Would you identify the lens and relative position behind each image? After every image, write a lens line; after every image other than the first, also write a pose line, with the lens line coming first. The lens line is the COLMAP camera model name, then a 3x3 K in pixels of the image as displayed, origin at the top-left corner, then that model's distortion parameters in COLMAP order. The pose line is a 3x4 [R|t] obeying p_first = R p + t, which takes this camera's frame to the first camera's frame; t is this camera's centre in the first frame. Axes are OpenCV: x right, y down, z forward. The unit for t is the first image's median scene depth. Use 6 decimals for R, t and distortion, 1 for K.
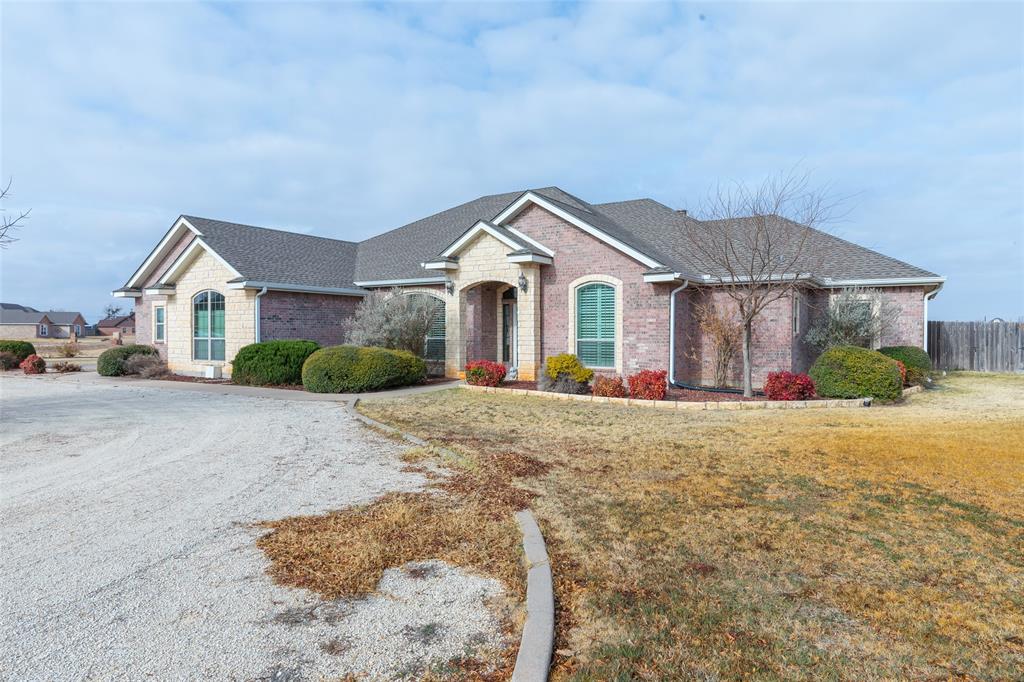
lens RADIAL K [[624.6, 0, 512.0], [0, 624.6, 341.0], [0, 0, 1]] dist [0.001771, 0.000570]
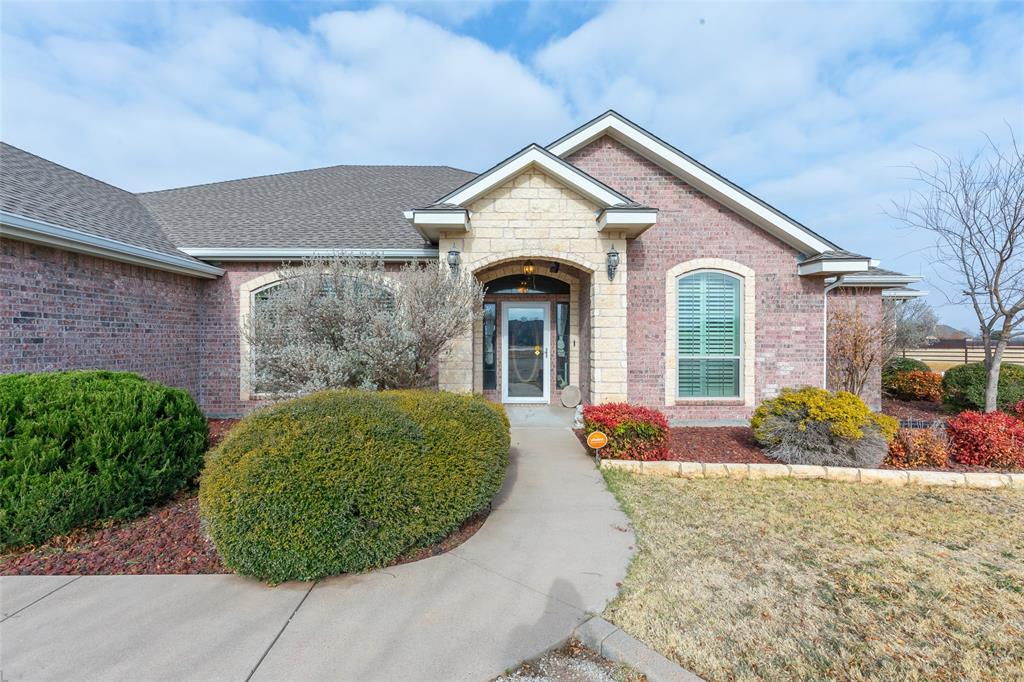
lens RADIAL K [[464.6, 0, 512.0], [0, 464.6, 341.0], [0, 0, 1]] dist [0.001545, 0.000106]
pose [[0.828061, -0.002831, 0.560631, -0.312231], [0.009093, 0.999924, -0.008381, -0.016595], [-0.560564, 0.012037, 0.828024, 0.700434]]
